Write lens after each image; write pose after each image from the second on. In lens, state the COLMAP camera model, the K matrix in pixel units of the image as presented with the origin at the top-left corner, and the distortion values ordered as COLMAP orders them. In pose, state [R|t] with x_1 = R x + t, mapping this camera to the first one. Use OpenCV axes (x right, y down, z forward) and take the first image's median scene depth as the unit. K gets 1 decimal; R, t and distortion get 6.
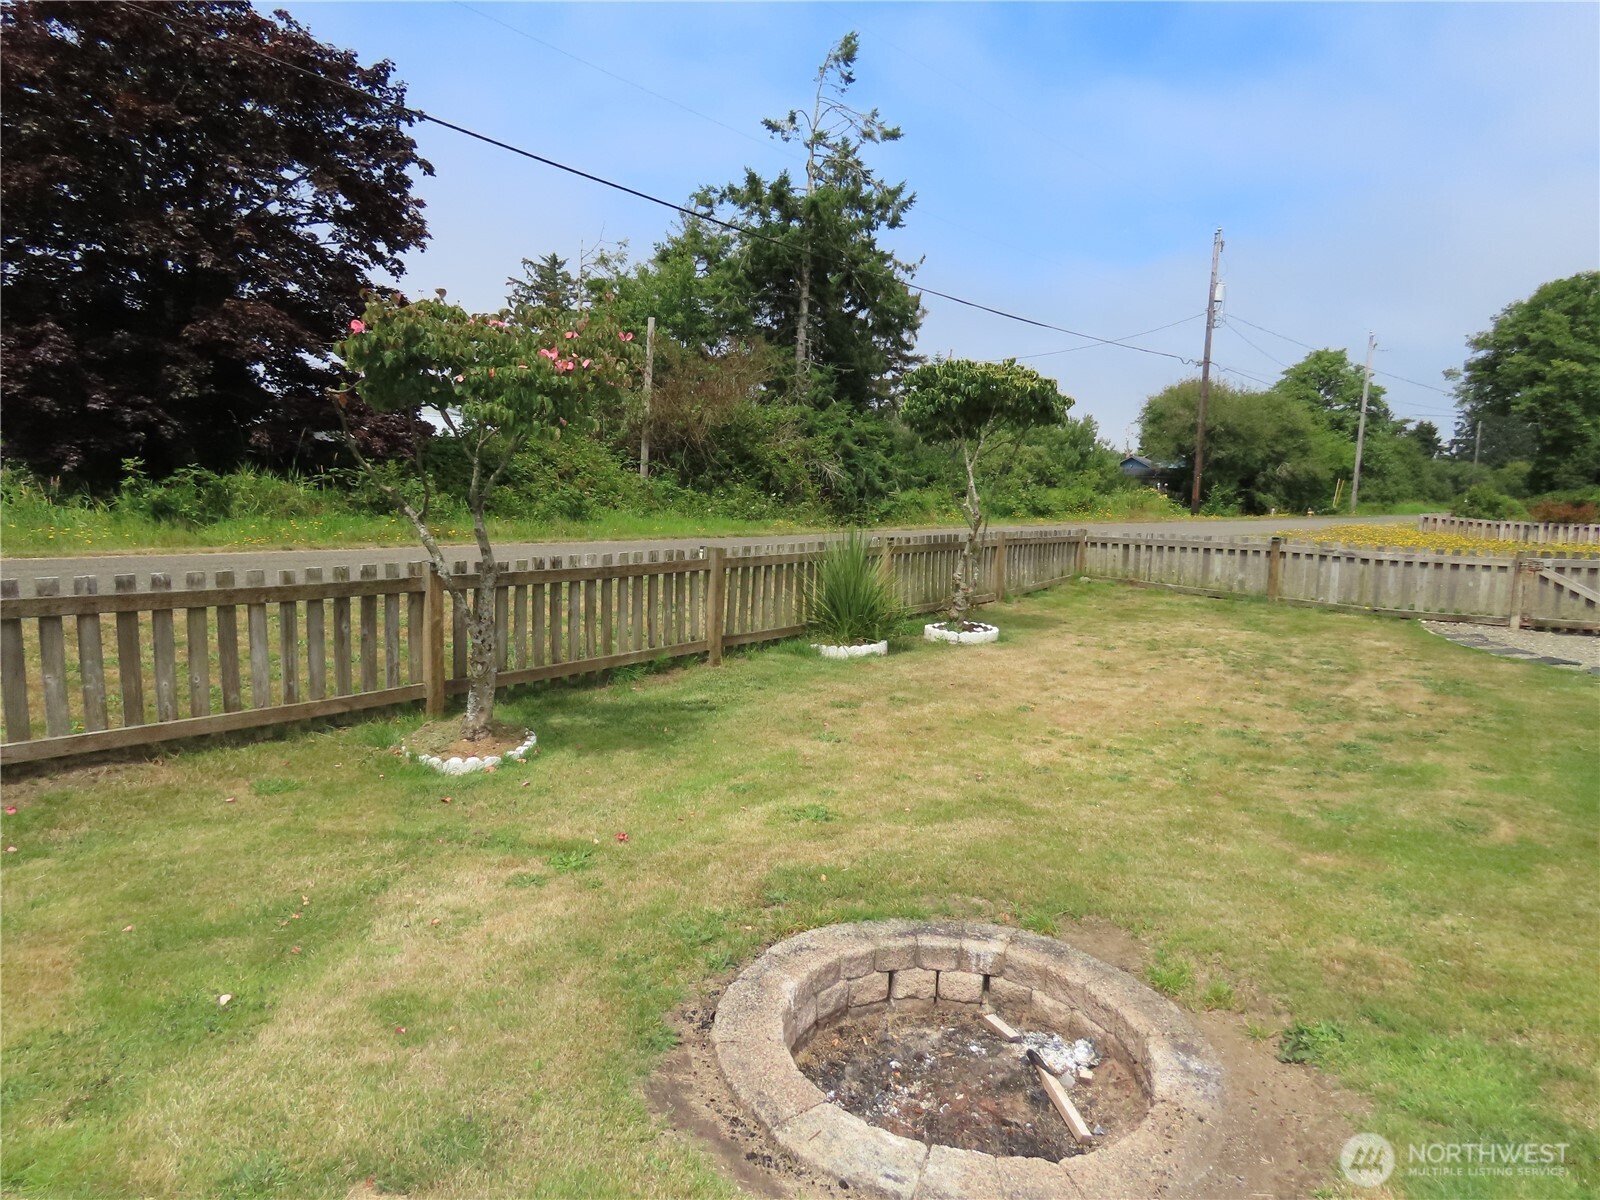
lens RADIAL K [[1009.4, 0, 801.1], [0, 1009.4, 590.8], [0, 0, 1]] dist [-0.011443, 0.004189]
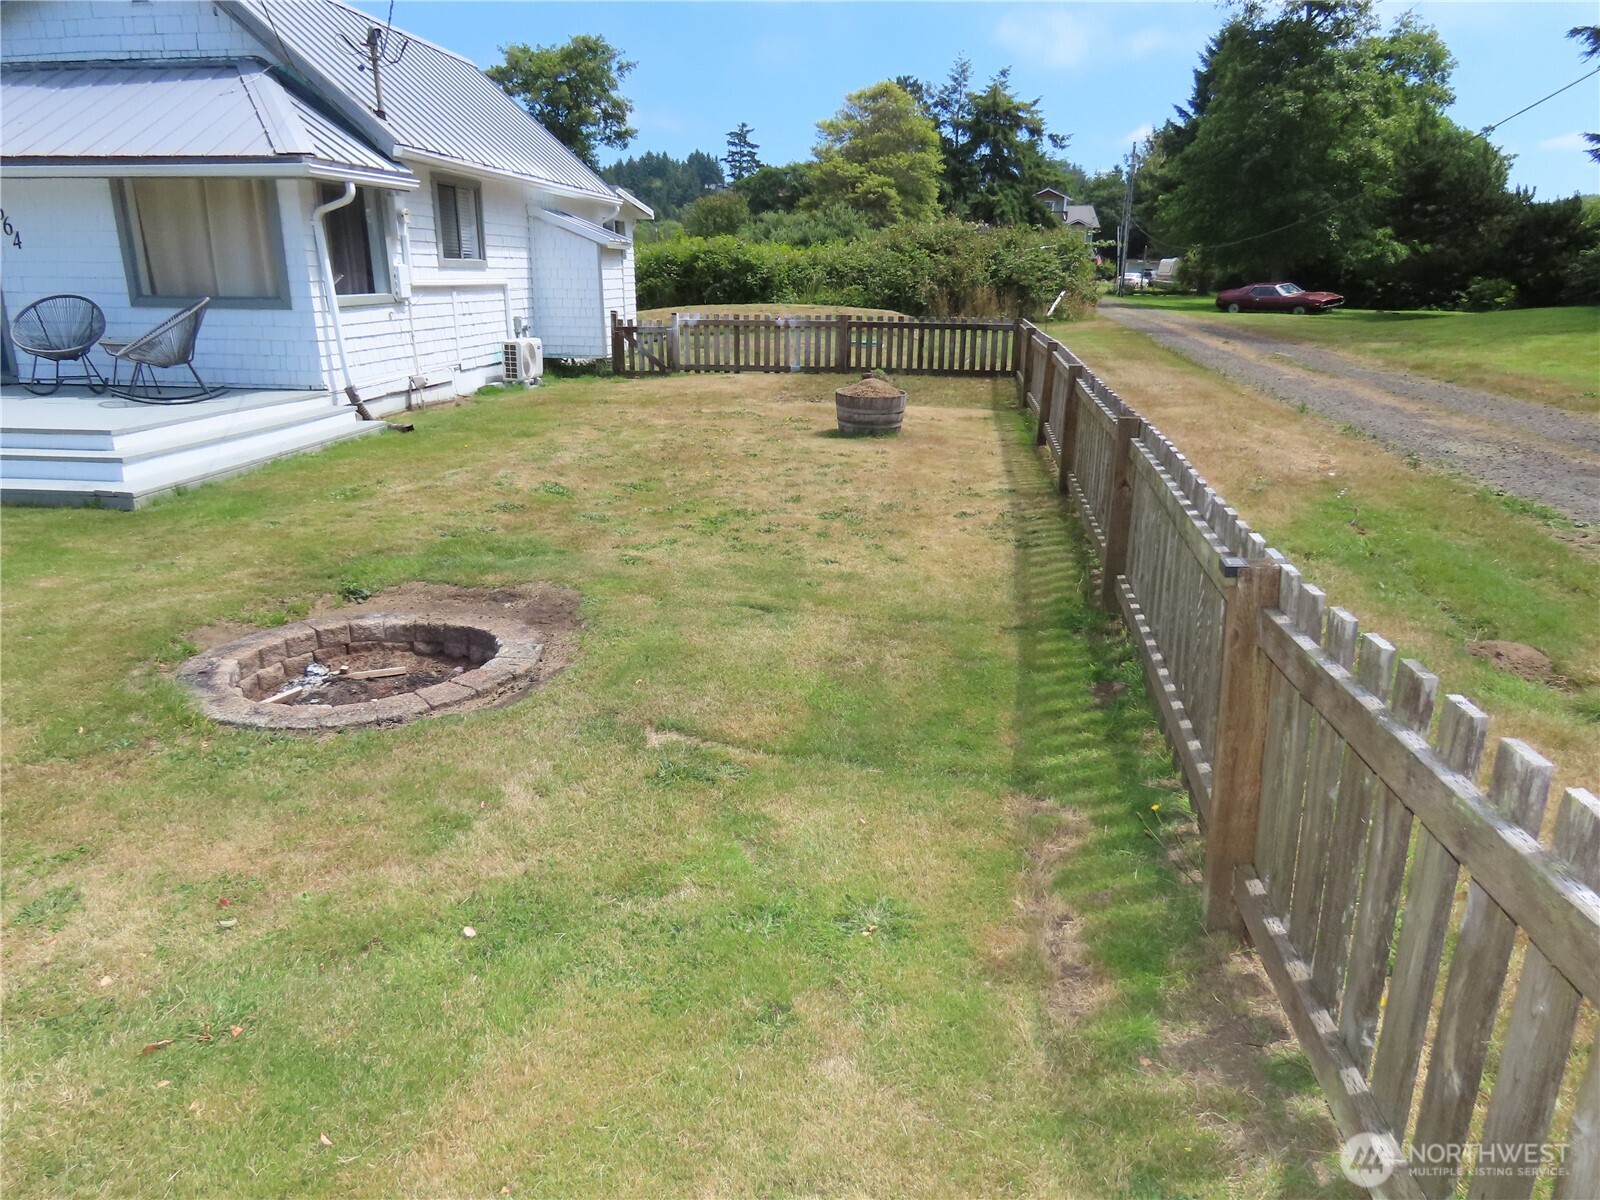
lens RADIAL K [[1009.4, 0, 802.8], [0, 1009.4, 603.6], [0, 0, 1]] dist [-0.011443, 0.004189]
pose [[-0.503328, -0.297989, 0.811088, -0.367719], [0.065478, 0.922804, 0.379665, -0.044633], [-0.861611, 0.244204, -0.444962, 0.294916]]
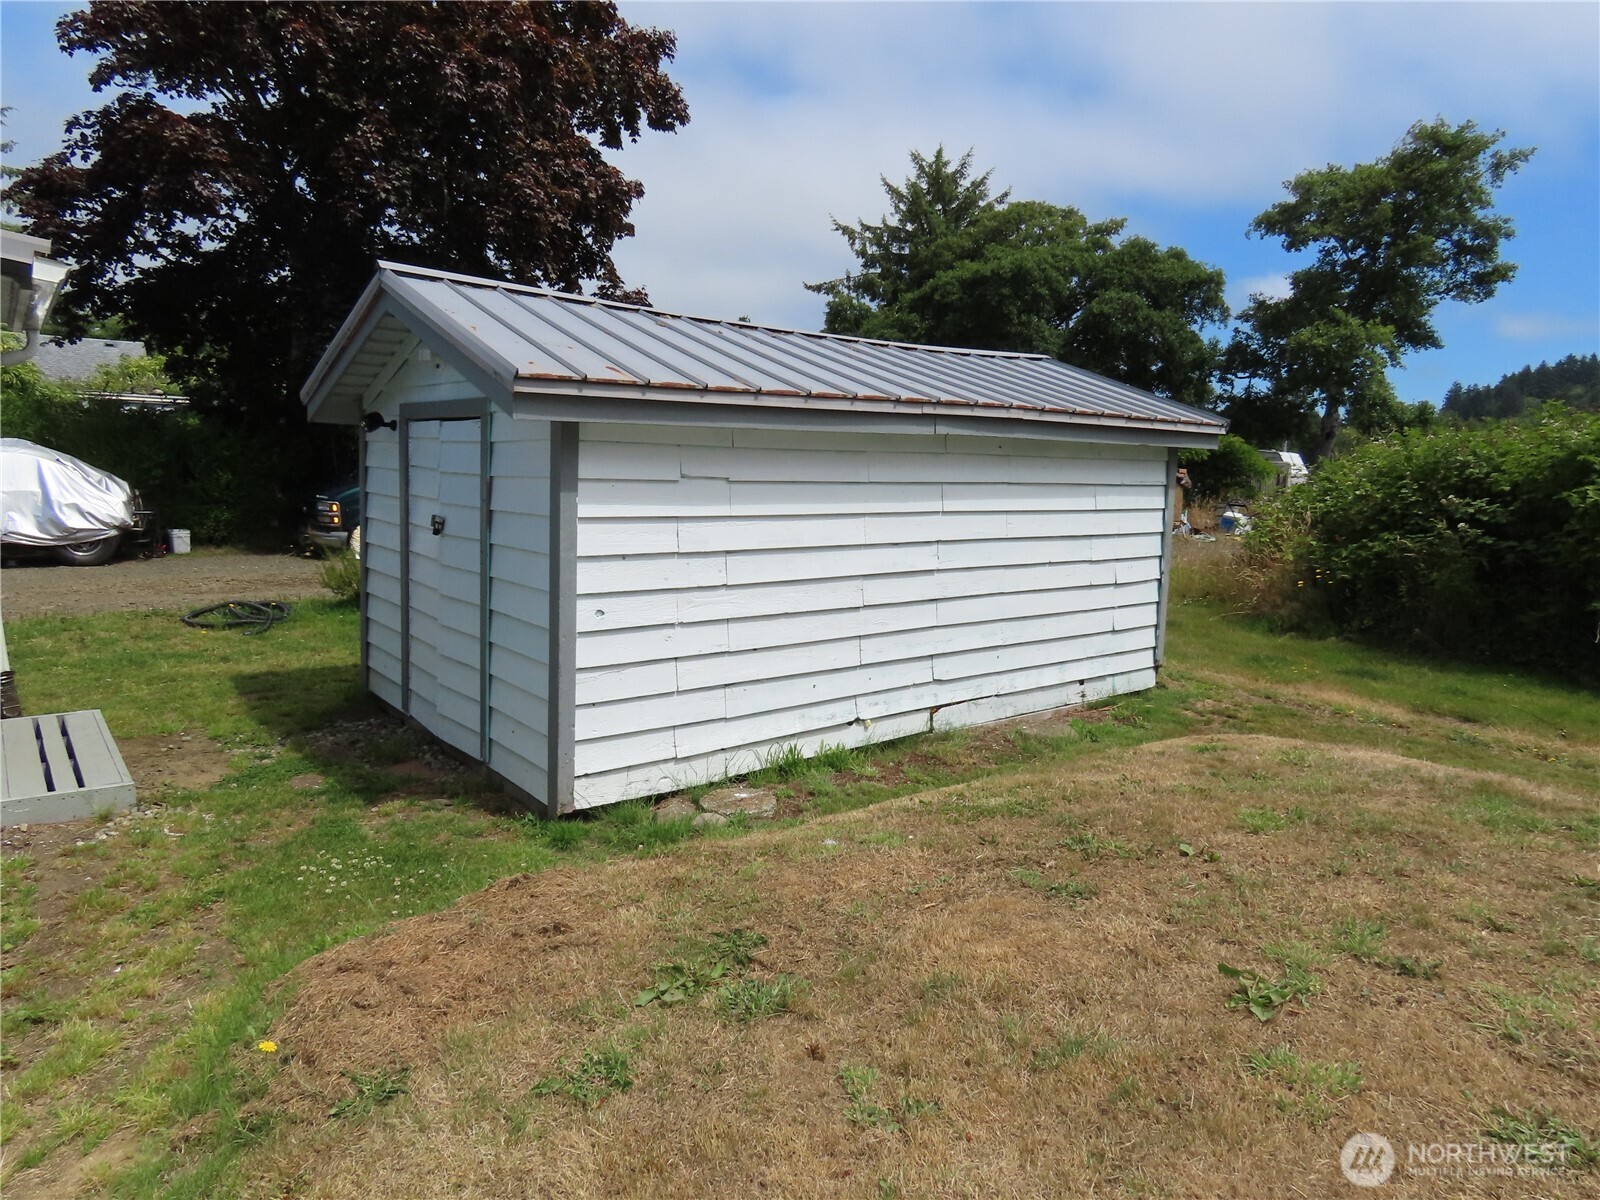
lens RADIAL K [[1009.4, 0, 798.4], [0, 1009.4, 596.5], [0, 0, 1]] dist [-0.011443, 0.004189]
pose [[0.255375, -0.137769, 0.956976, 1.444837], [0.079713, 0.989426, 0.121169, 0.066546], [-0.963550, 0.045340, 0.263657, -0.554664]]
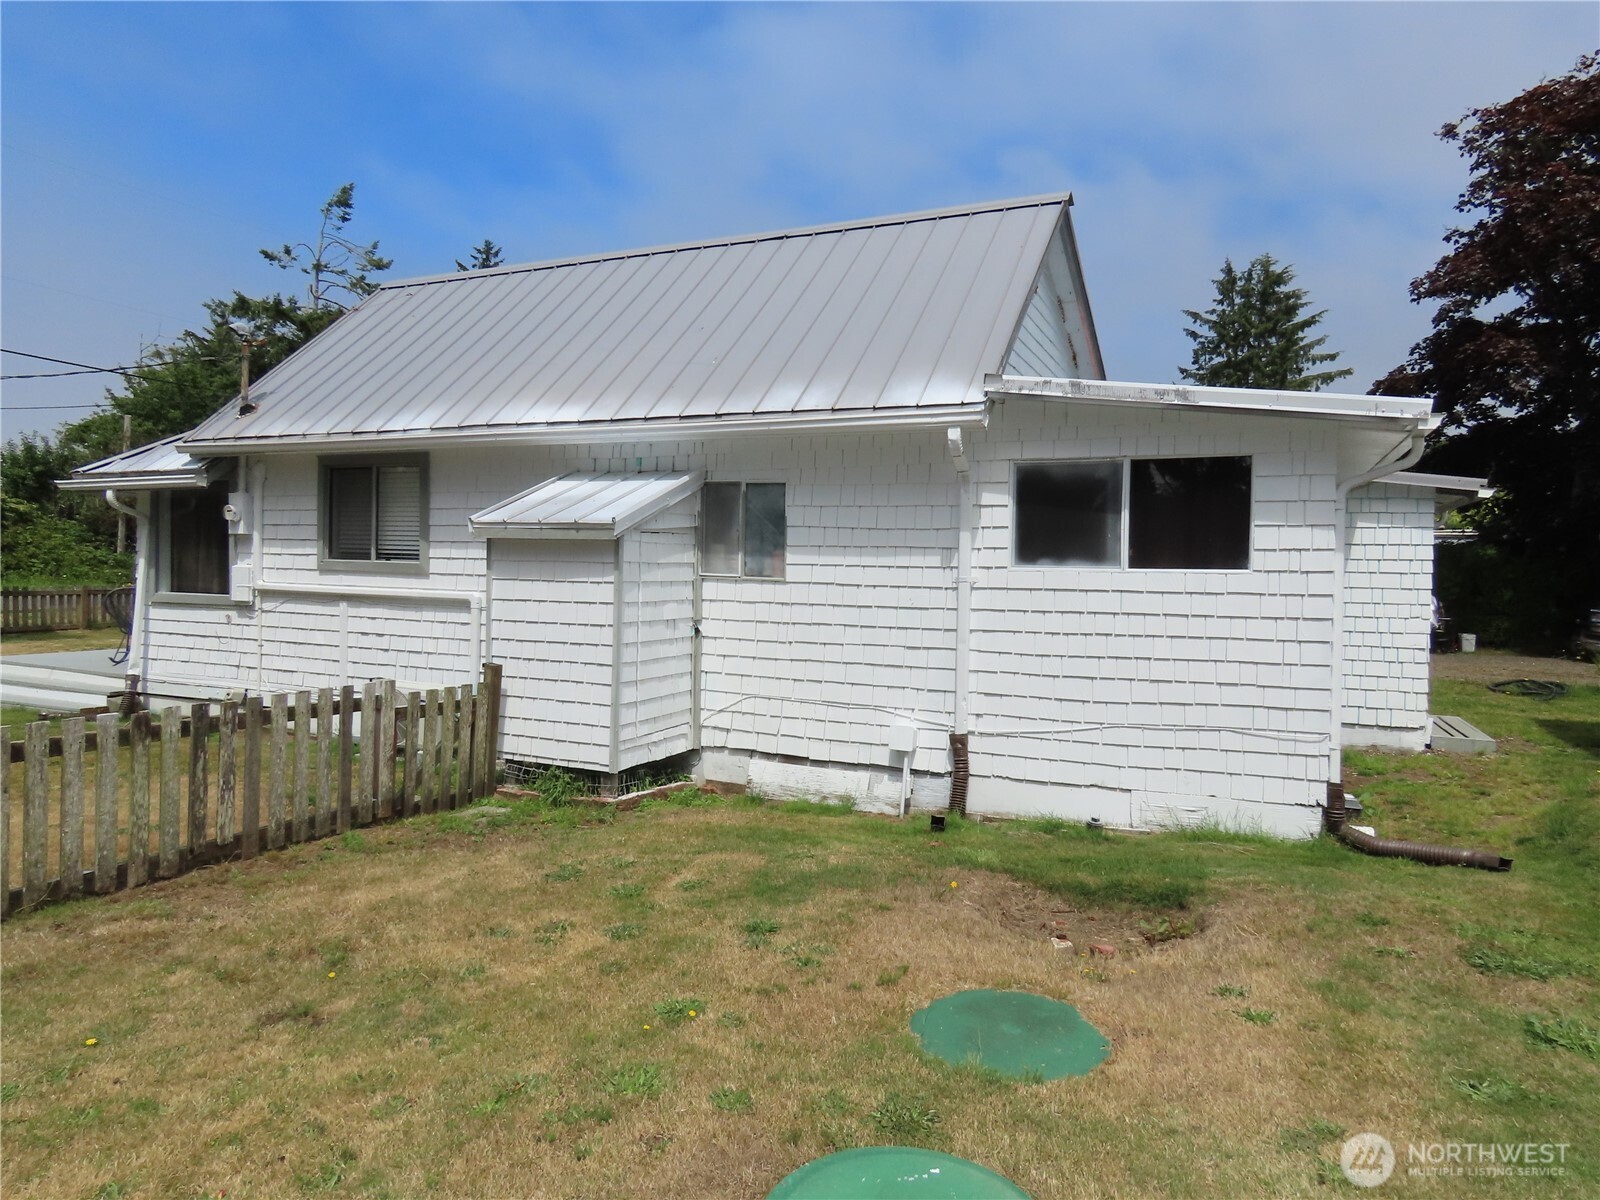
lens RADIAL K [[1009.4, 0, 812.6], [0, 1009.4, 594.3], [0, 0, 1]] dist [-0.011443, 0.004189]
pose [[0.974630, -0.008173, 0.223673, 1.037056], [0.023248, 0.997624, -0.064848, 0.092408], [-0.222611, 0.068403, 0.972505, -0.857022]]
